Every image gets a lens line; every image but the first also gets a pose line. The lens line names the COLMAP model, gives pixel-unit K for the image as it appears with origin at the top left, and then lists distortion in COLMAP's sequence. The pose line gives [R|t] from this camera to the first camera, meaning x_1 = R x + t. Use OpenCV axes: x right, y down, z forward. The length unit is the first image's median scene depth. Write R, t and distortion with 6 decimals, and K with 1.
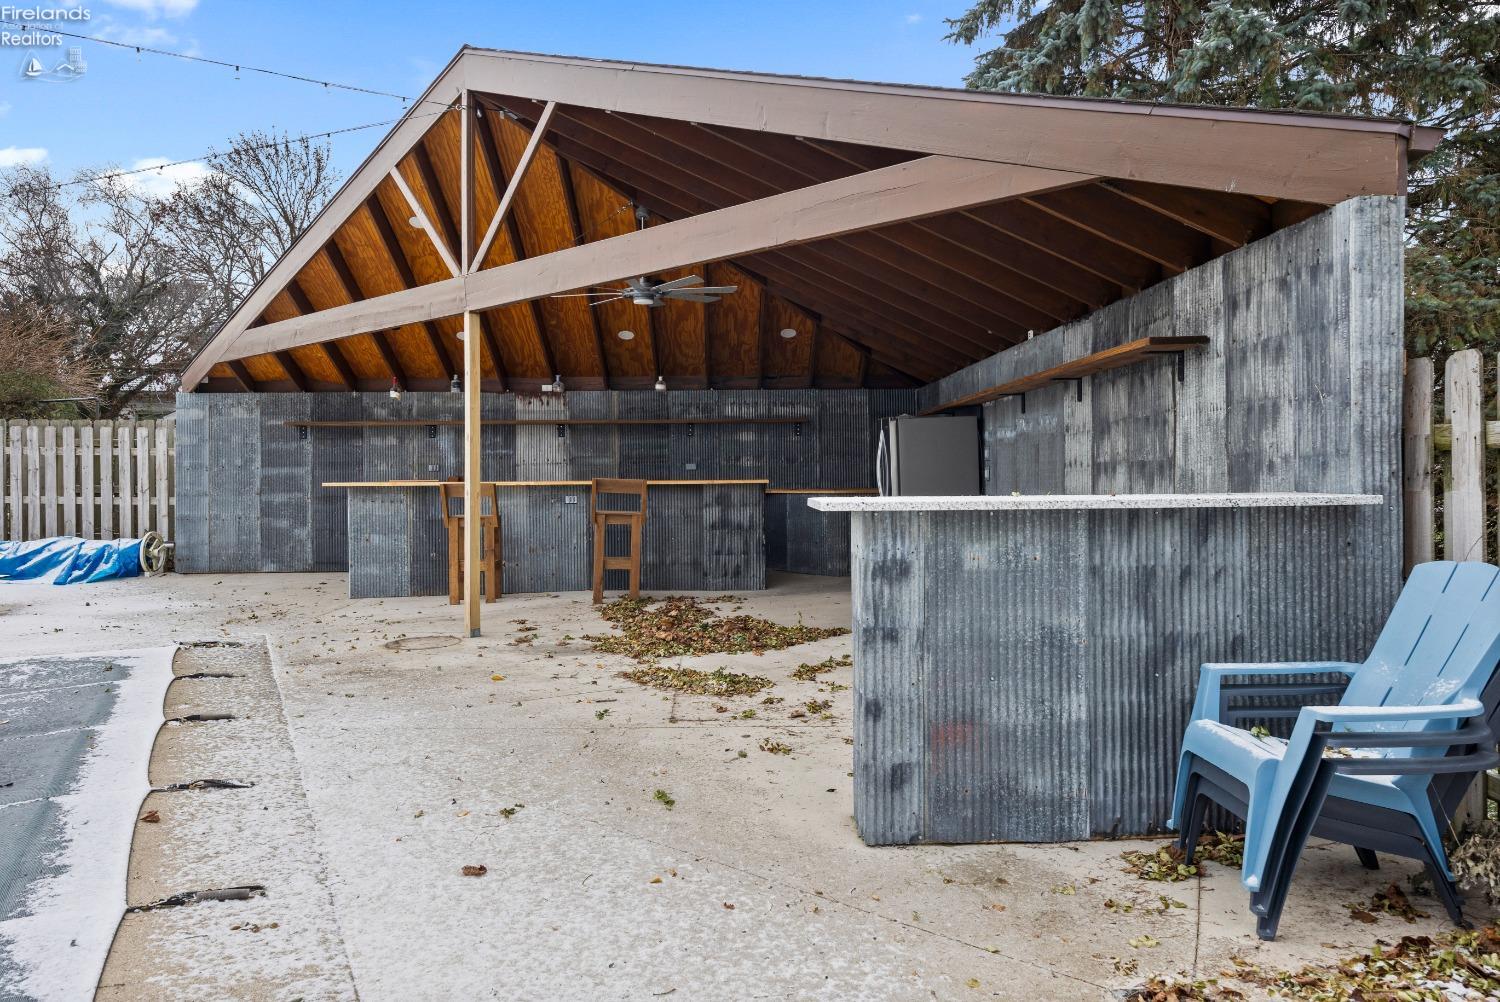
lens RADIAL K [[1059.2, 0, 756.7], [0, 1059.2, 481.8], [0, 0, 1]] dist [-0.007767, -0.003537]
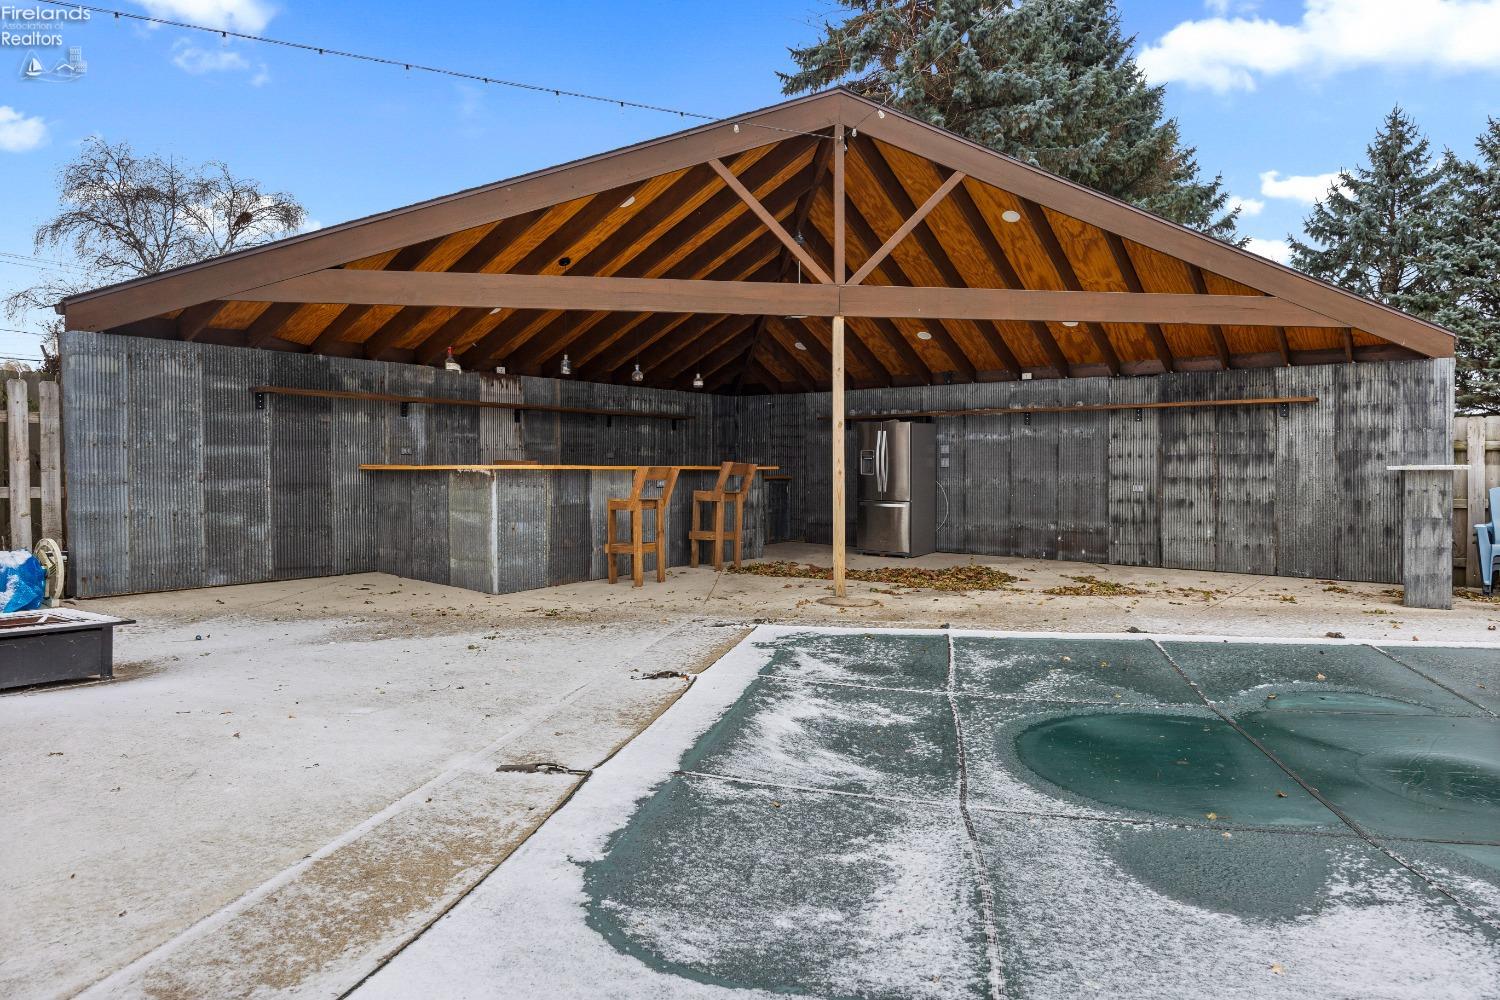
lens RADIAL K [[1019.3, 0, 750.0], [0, 1019.3, 500.0], [0, 0, 1]] dist [-0.001420, -0.001278]
pose [[0.594628, -0.016217, 0.803838, -0.838129], [0.004660, 0.999849, 0.016724, 0.015028], [-0.803988, -0.006199, 0.594614, 0.279524]]
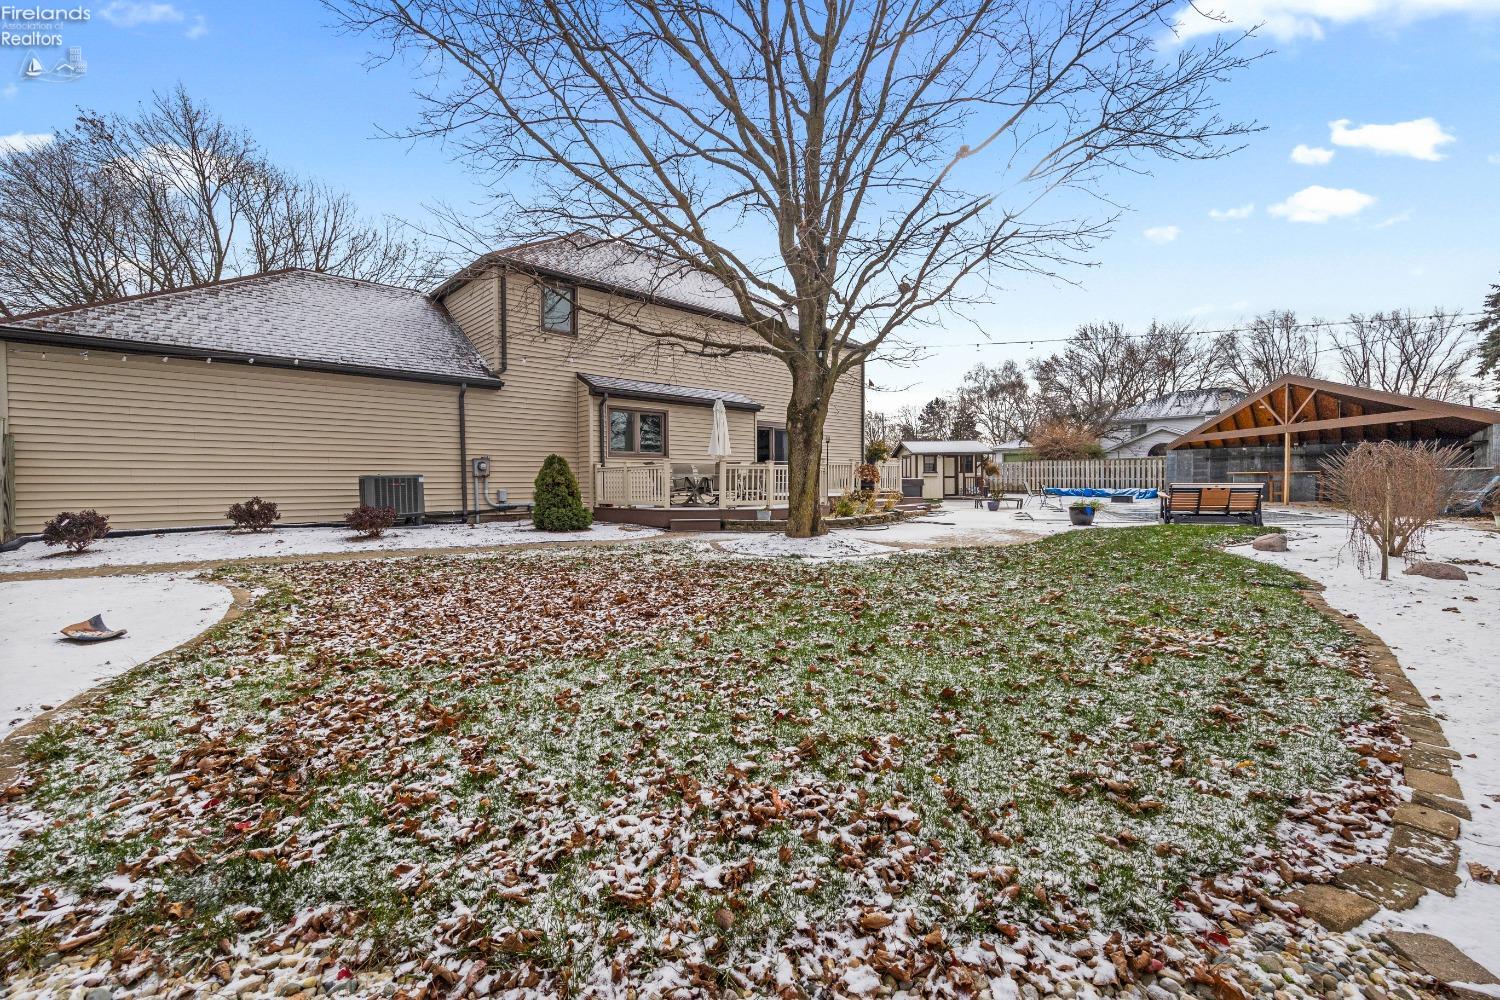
lens RADIAL K [[600.5, 0, 750.0], [0, 600.5, 500.0], [0, 0, 1]] dist [-0.000531, -0.000039]
pose [[0.652566, 0.020050, -0.757466, 0.117828], [0.002426, 0.999589, 0.028549, 0.030384], [0.757728, -0.020467, 0.652250, -1.612802]]
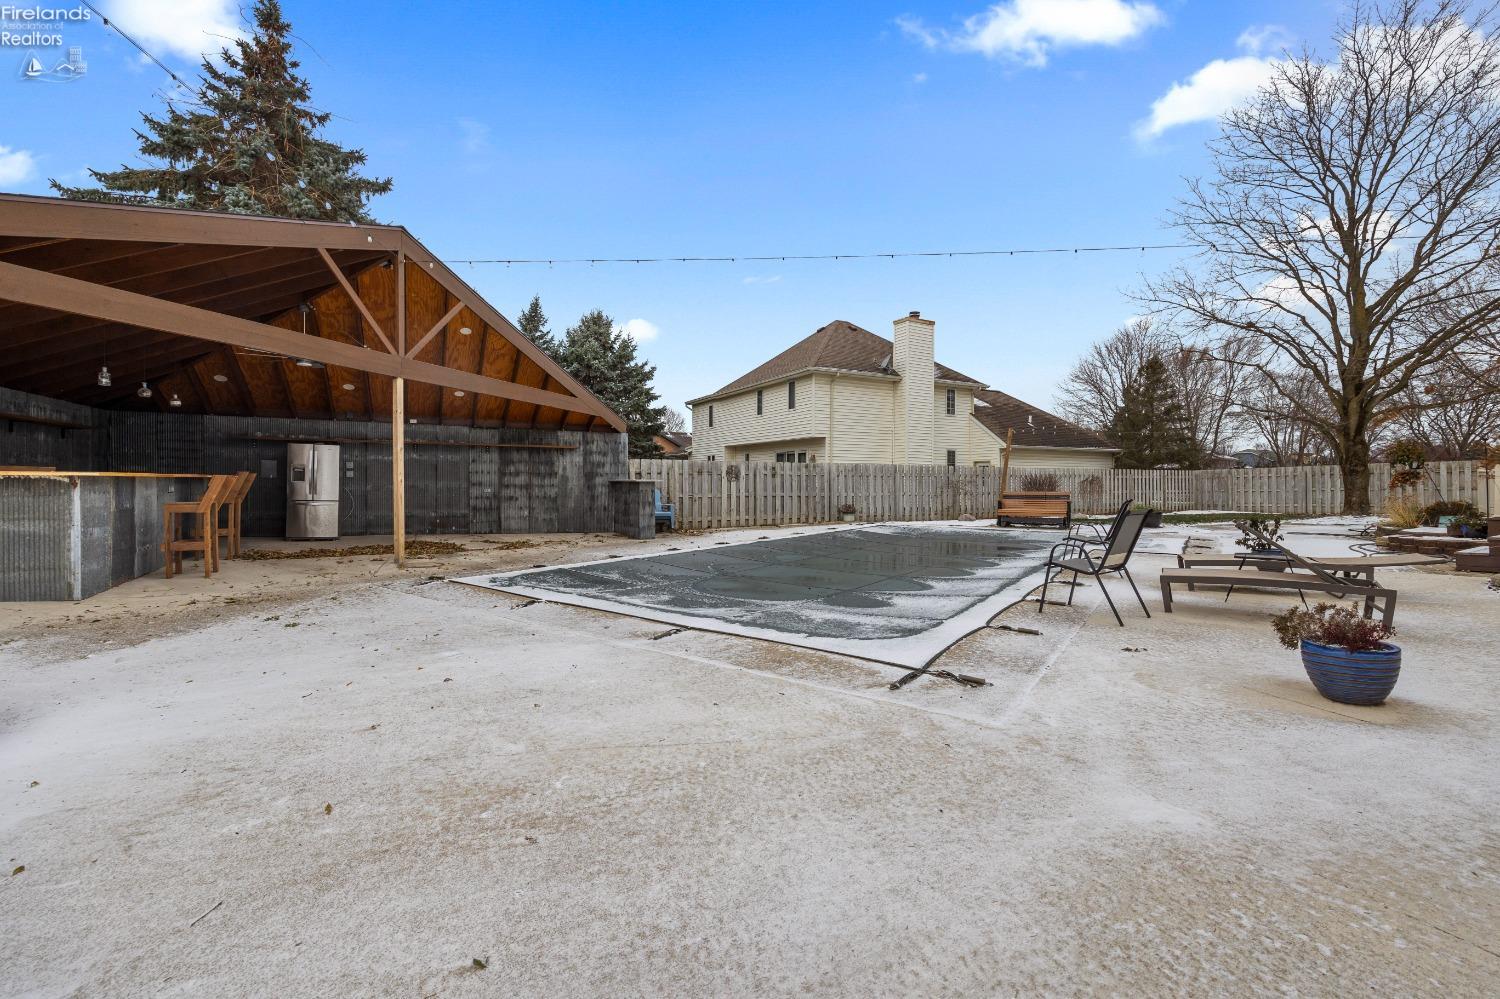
lens RADIAL K [[611.8, 0, 750.0], [0, 611.8, 499.5], [0, 0, 1]] dist [-0.002370, -0.000244]
pose [[-0.459058, -0.021373, 0.888149, -0.977557], [0.004309, 0.999645, 0.026283, 0.011687], [-0.888396, 0.015893, -0.458803, 0.645778]]
